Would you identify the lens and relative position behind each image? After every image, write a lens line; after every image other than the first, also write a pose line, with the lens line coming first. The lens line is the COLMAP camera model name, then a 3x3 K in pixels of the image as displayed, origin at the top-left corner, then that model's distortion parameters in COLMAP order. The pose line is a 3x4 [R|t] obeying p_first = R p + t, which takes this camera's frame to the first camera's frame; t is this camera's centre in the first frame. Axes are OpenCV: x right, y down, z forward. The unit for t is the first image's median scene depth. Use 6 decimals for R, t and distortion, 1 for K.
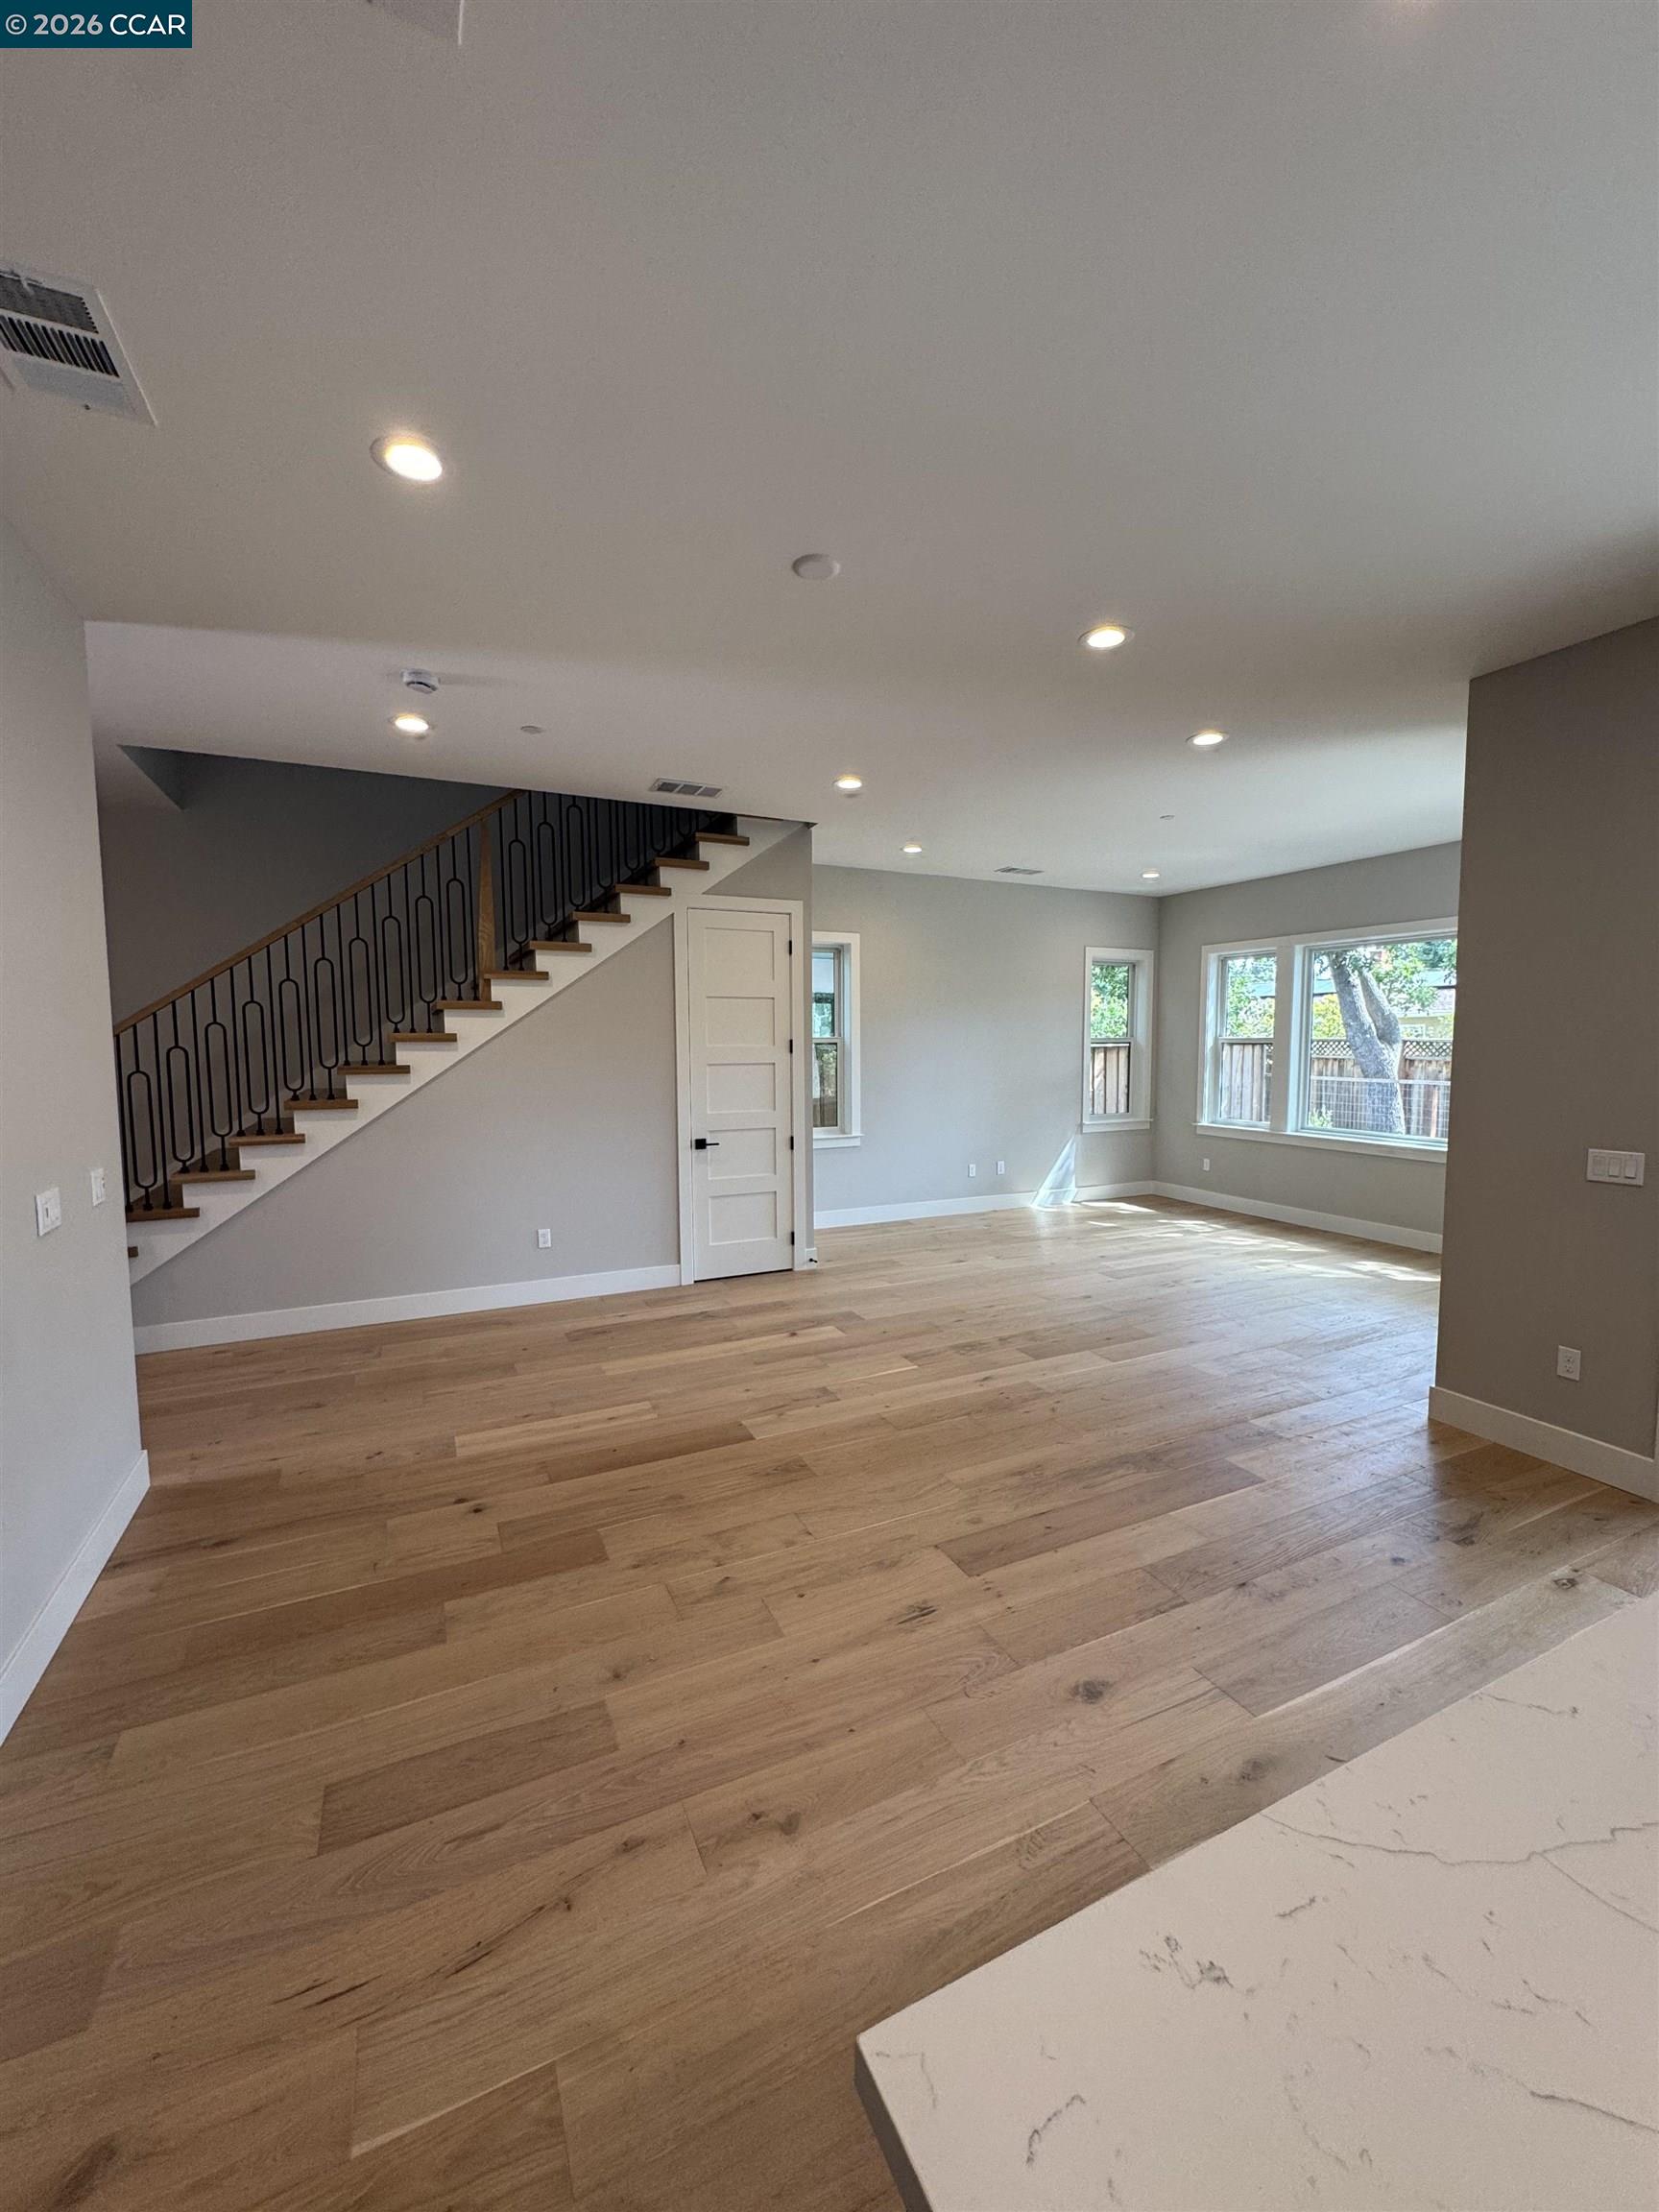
lens RADIAL K [[876.7, 0, 833.4], [0, 876.7, 1113.1], [0, 0, 1]] dist [0.000629, -0.000036]
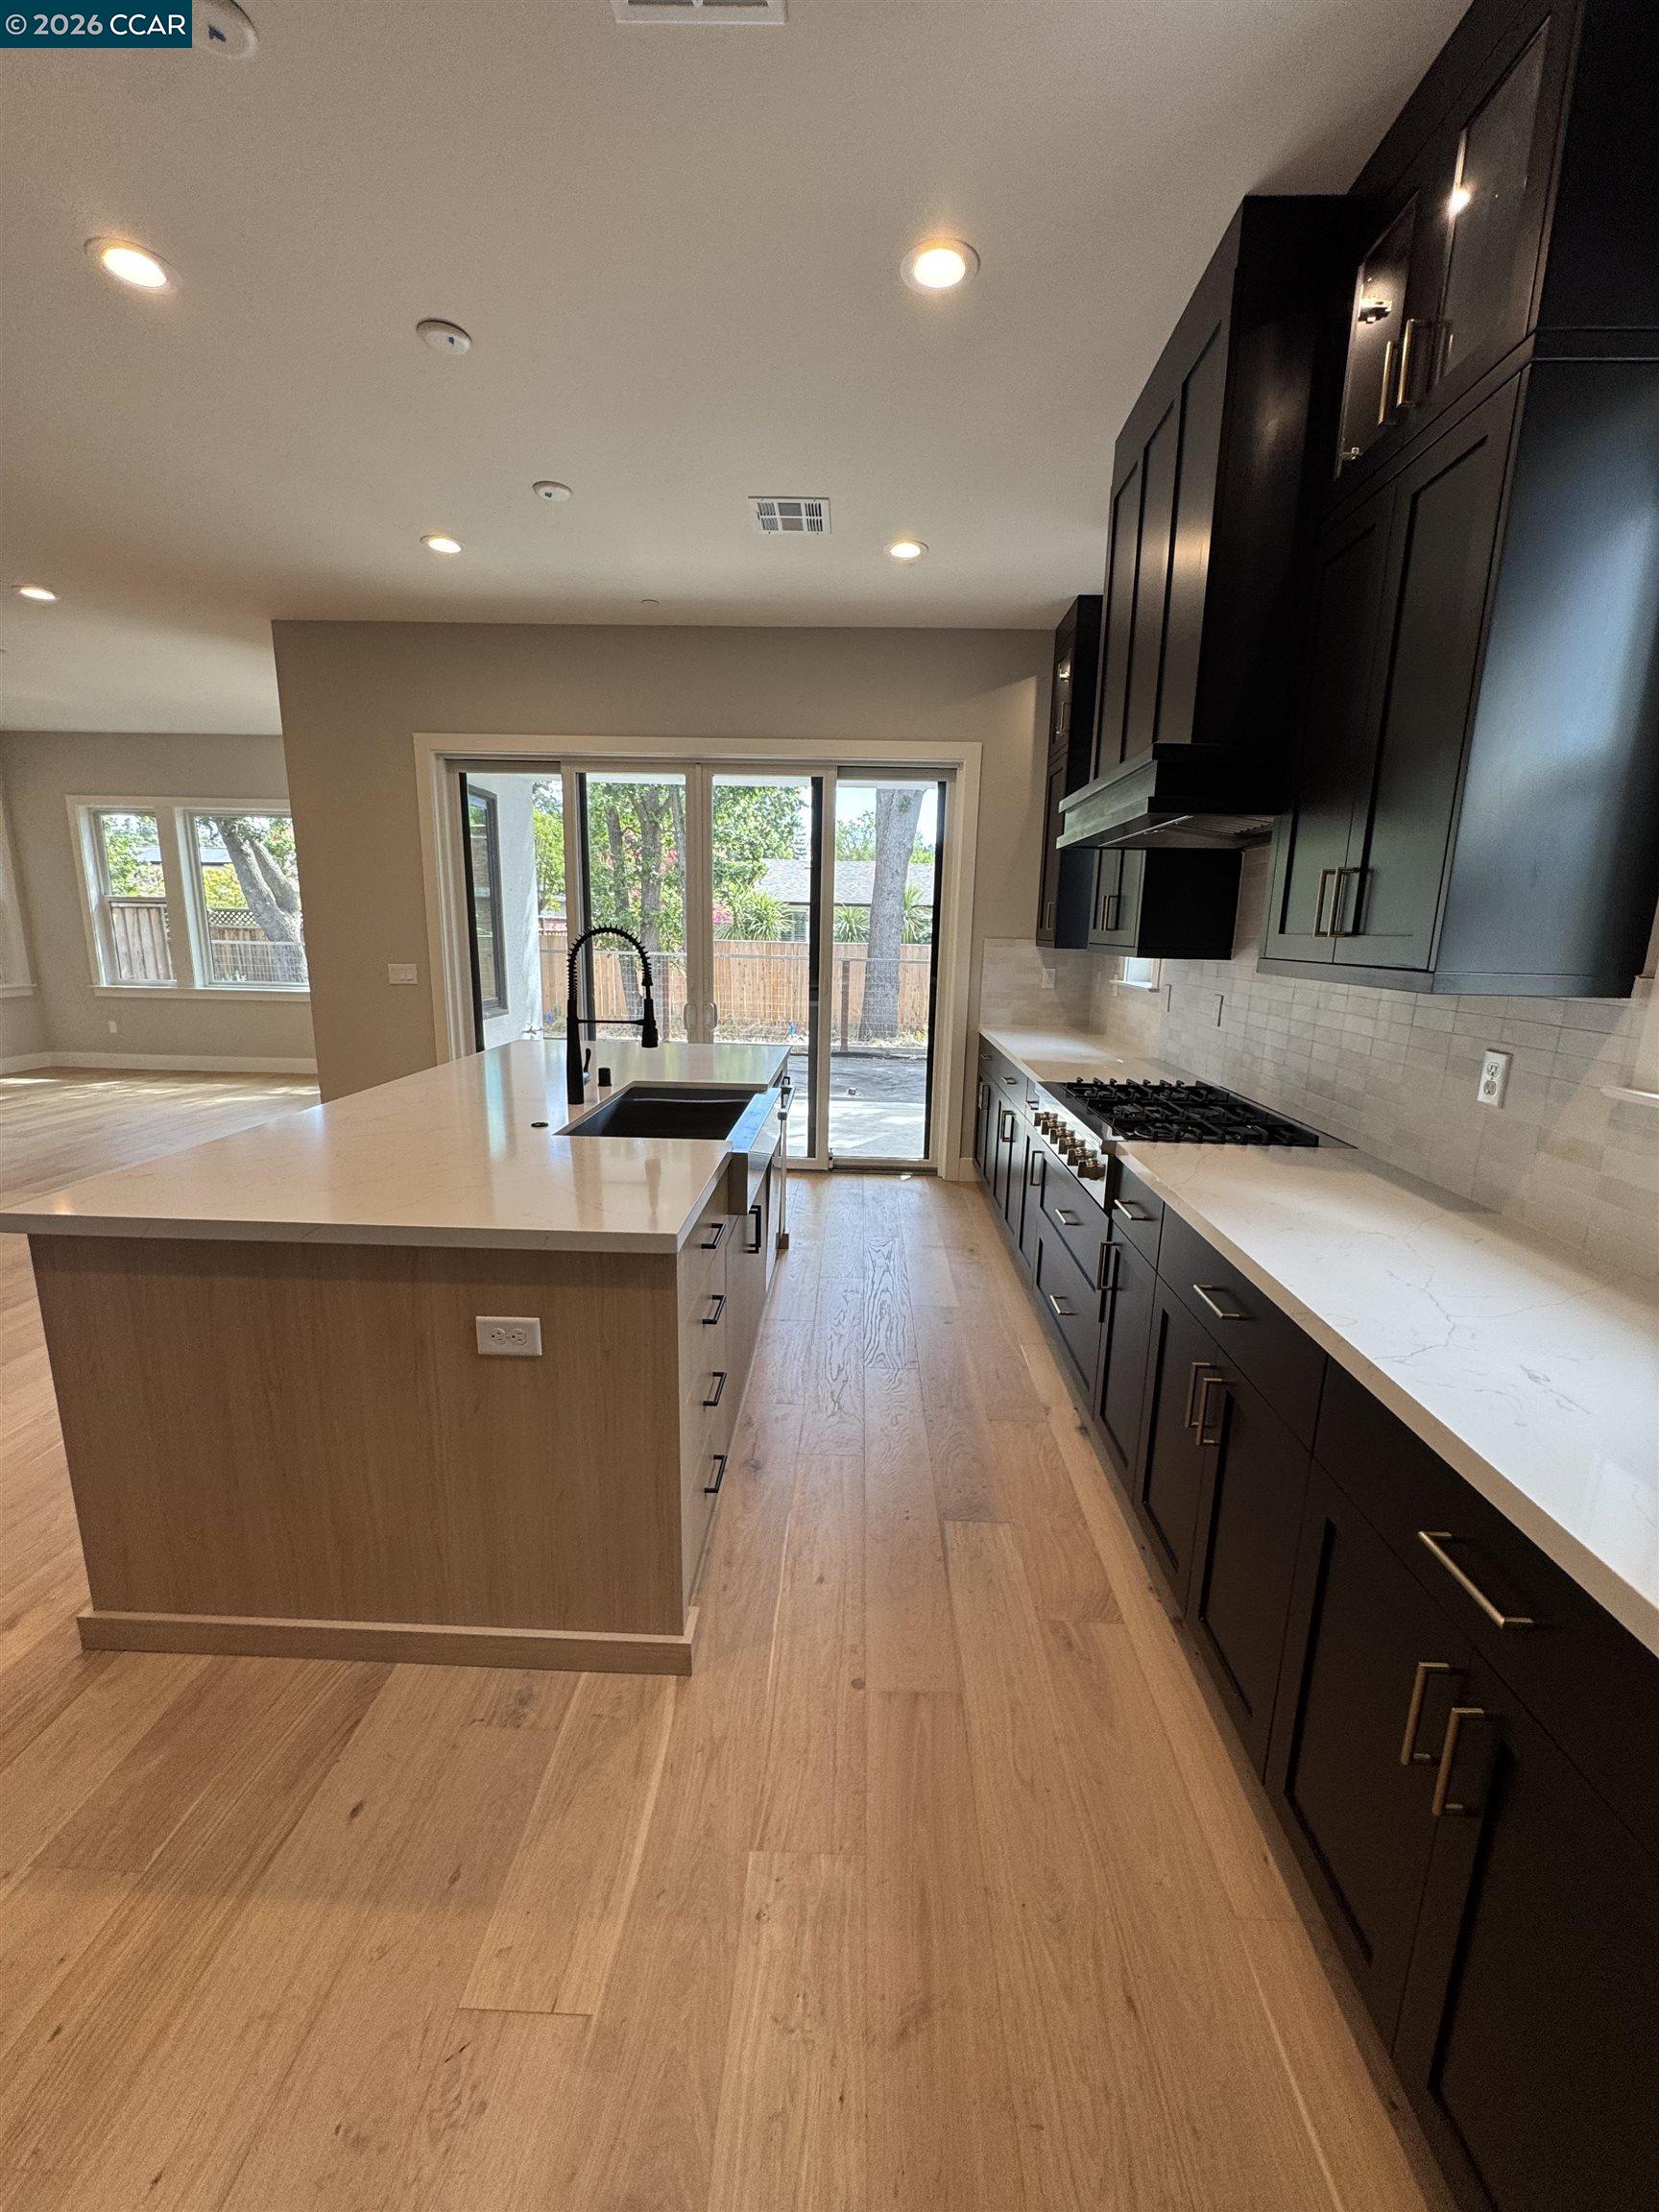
lens RADIAL K [[876.7, 0, 837.6], [0, 876.7, 1106.8], [0, 0, 1]] dist [0.000629, -0.000036]
pose [[0.457837, -0.166732, 0.873261, -0.059331], [0.053152, 0.985633, 0.160320, 0.024785], [-0.887446, -0.026985, 0.460122, -0.136636]]
